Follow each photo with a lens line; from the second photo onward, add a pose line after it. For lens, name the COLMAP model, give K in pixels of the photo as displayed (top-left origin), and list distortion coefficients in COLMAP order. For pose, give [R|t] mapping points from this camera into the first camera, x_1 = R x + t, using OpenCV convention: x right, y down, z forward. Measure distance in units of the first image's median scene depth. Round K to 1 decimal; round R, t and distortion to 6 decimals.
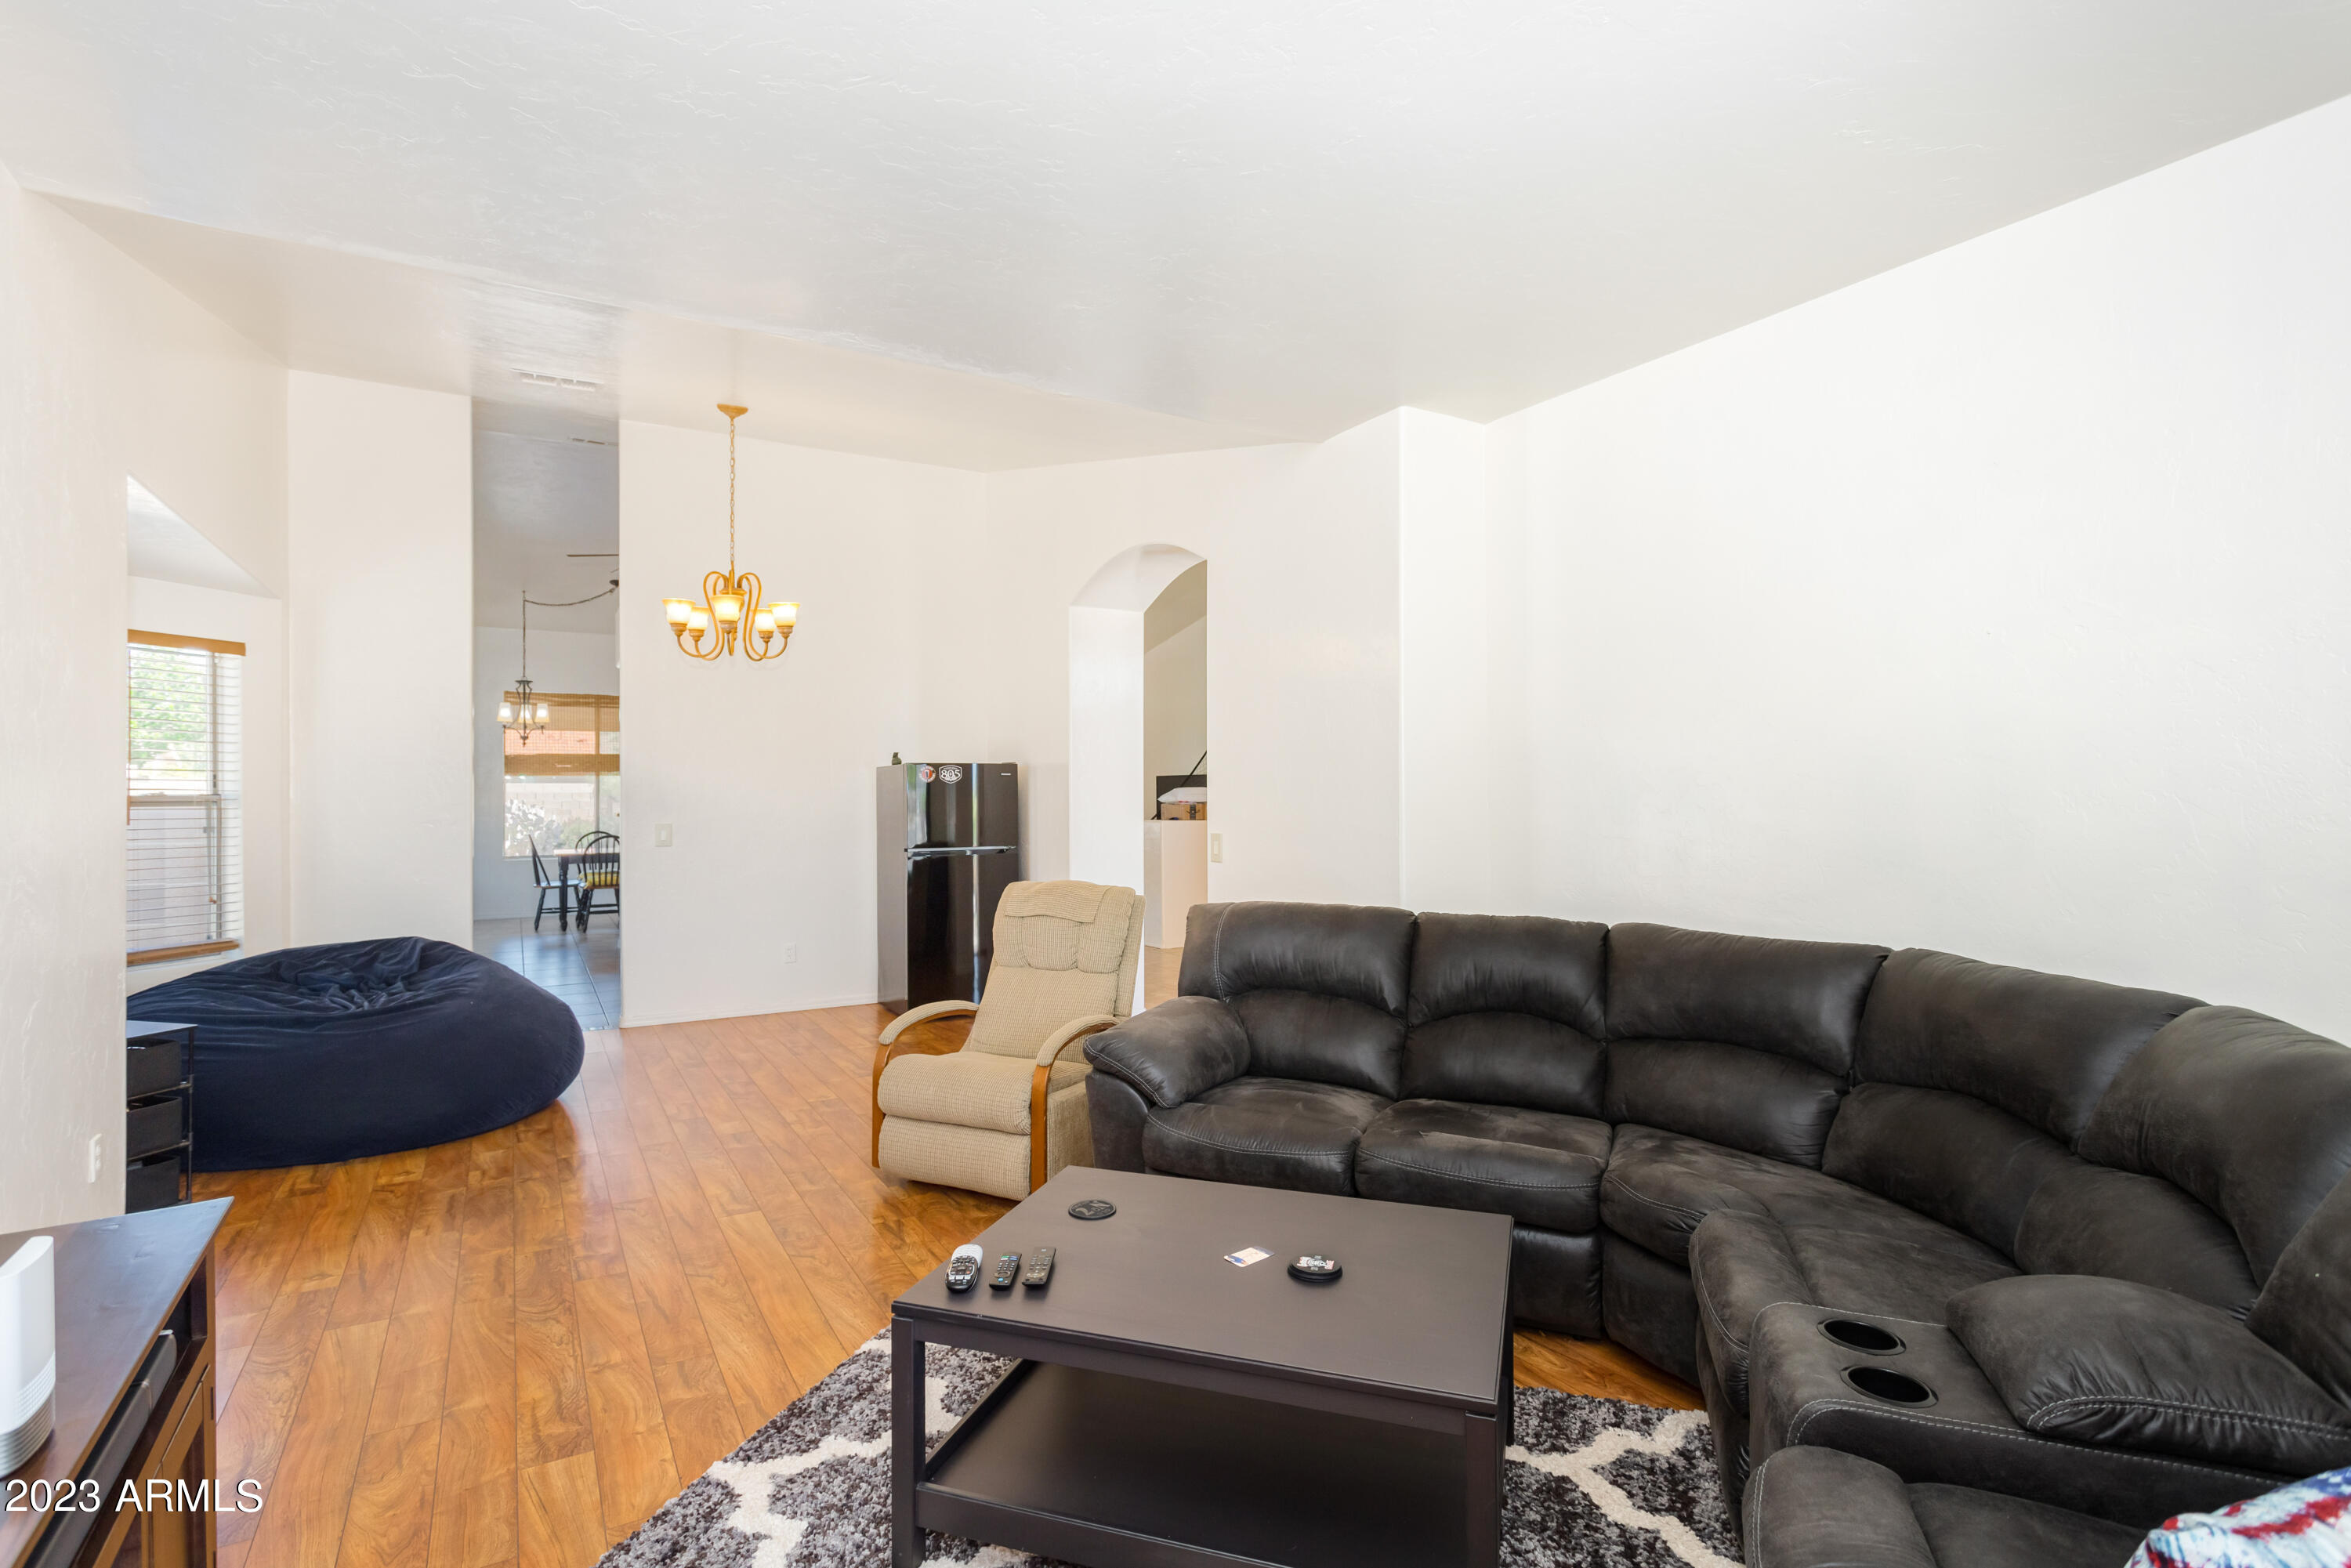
lens RADIAL K [[1132.2, 0, 1175.5], [0, 1132.2, 784.0], [0, 0, 1]] dist [0.002147, 0.000152]
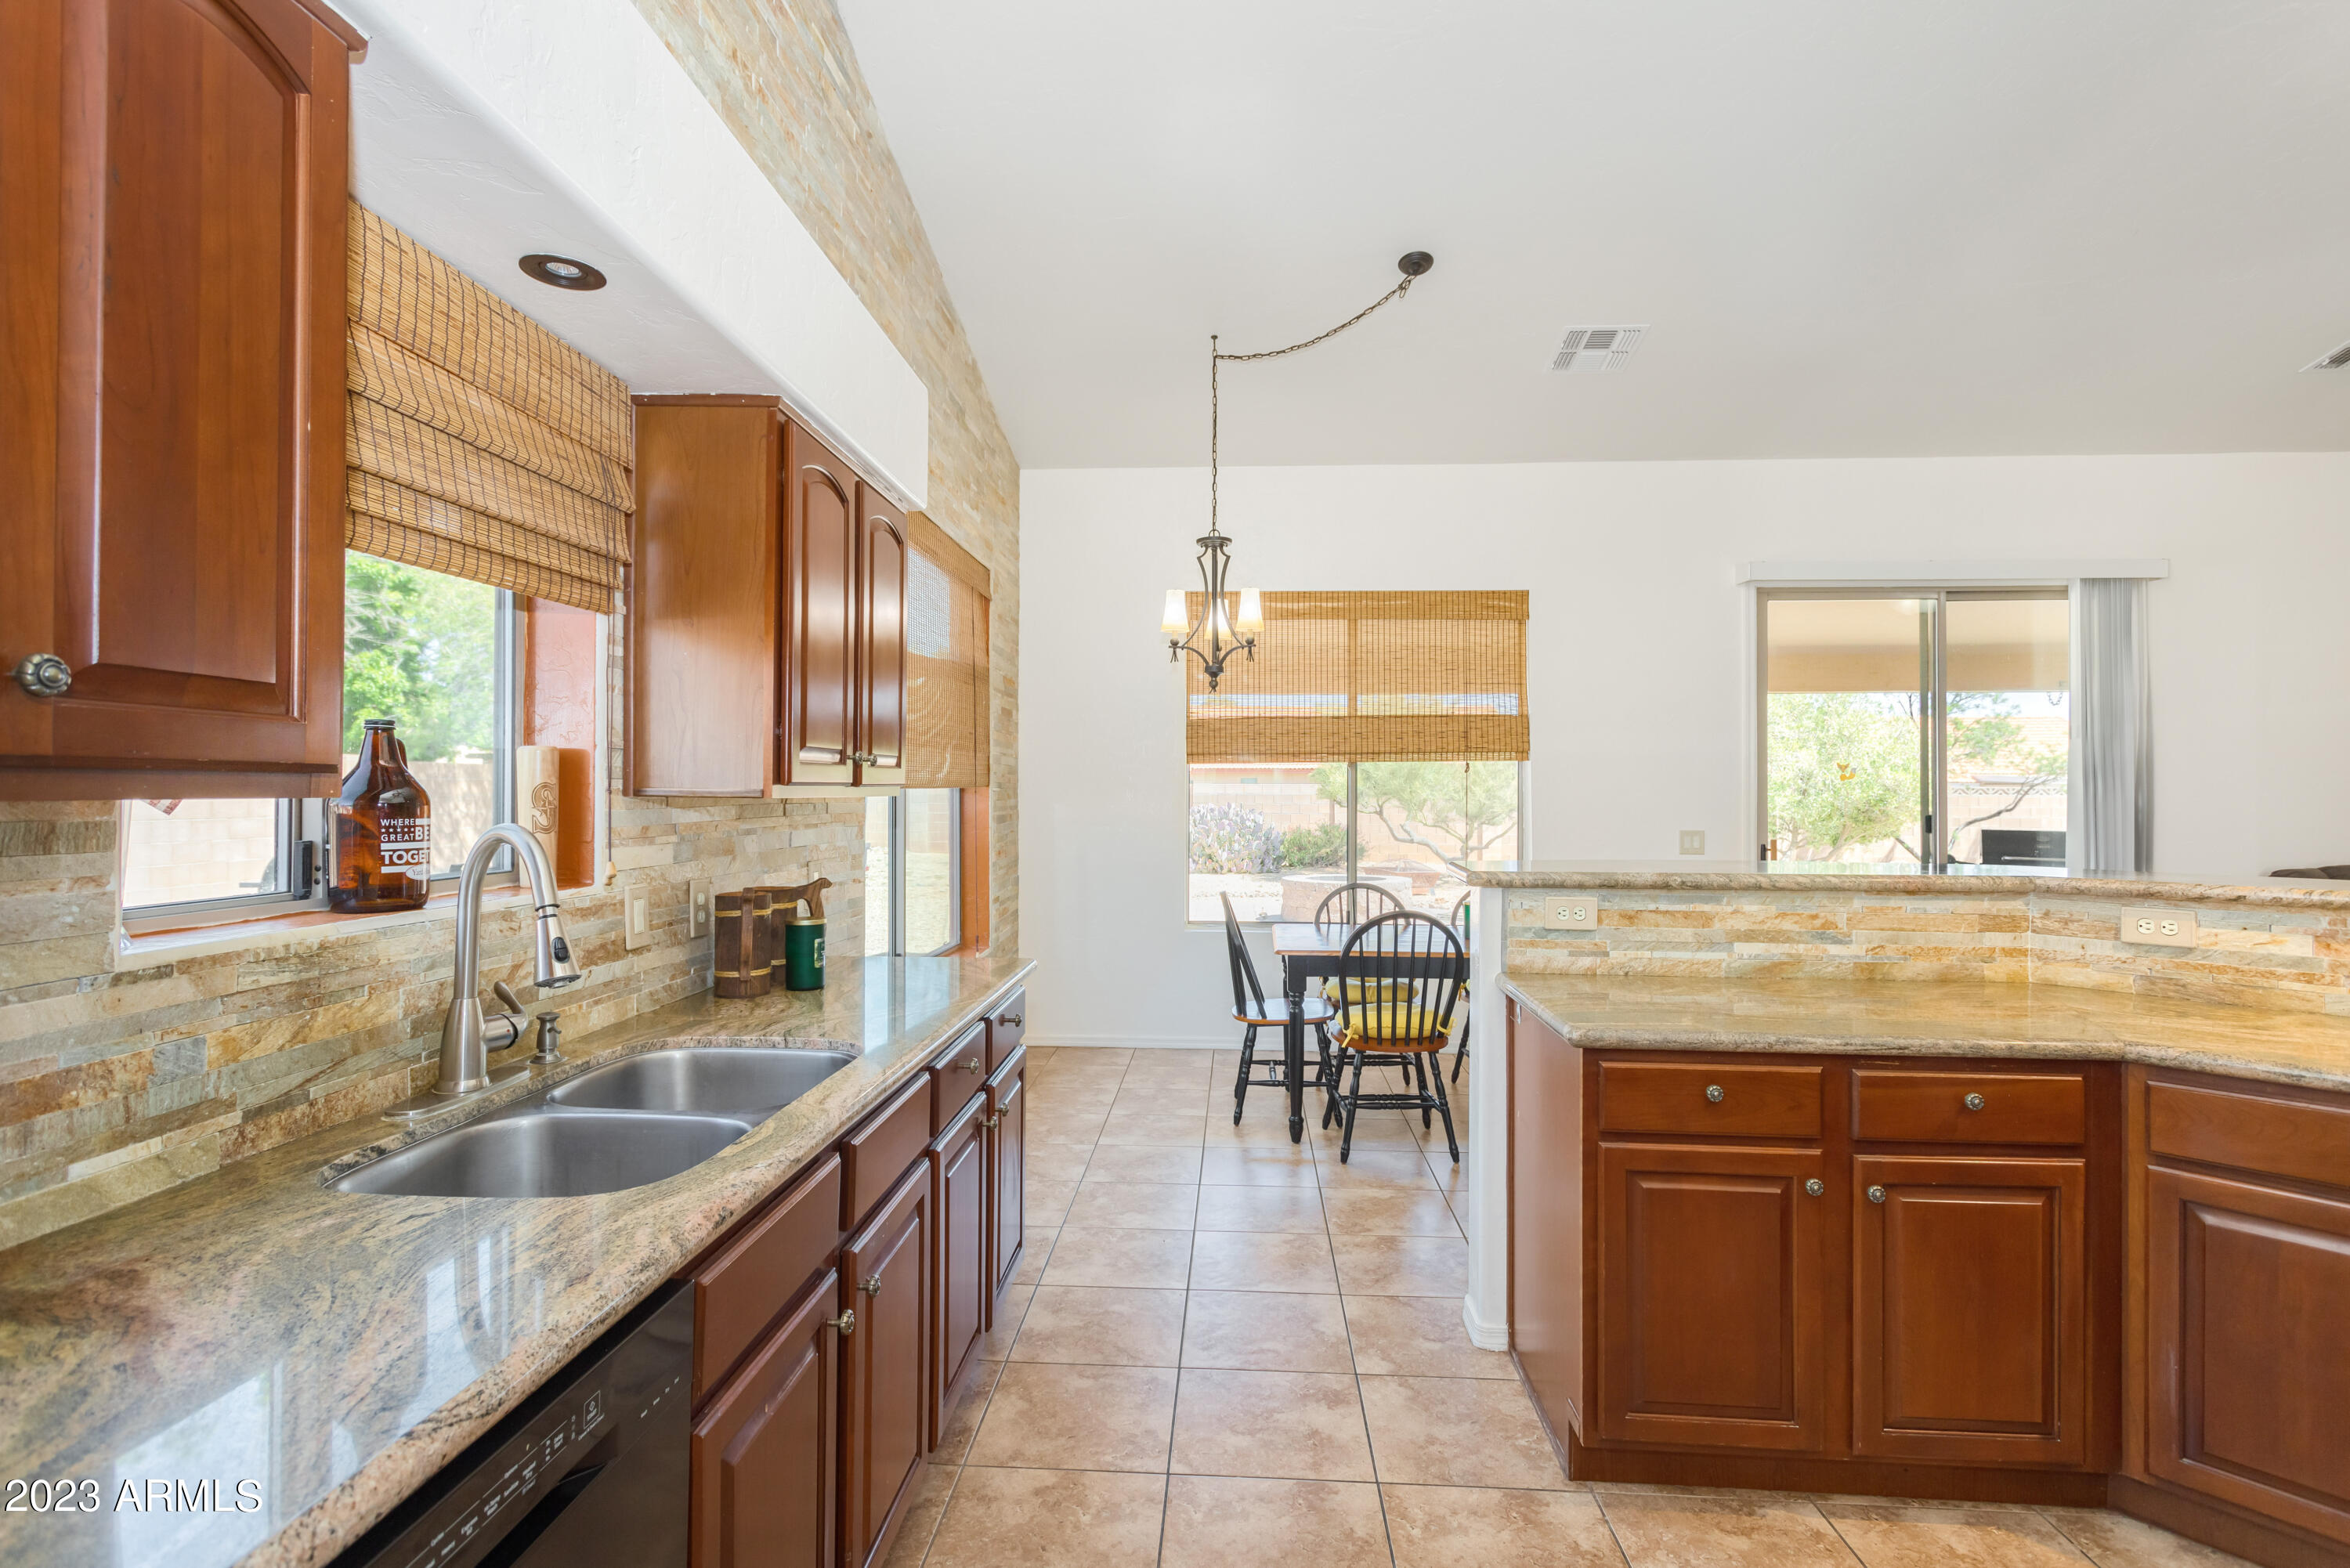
lens RADIAL K [[1131.7, 0, 1175.0], [0, 1131.7, 784.0], [0, 0, 1]] dist [0.002147, 0.000152]
pose [[0.832410, -0.002352, -0.554156, -0.346873], [0.000236, 0.999992, -0.003890, 0.005118], [0.554161, 0.003107, 0.832404, 0.631102]]
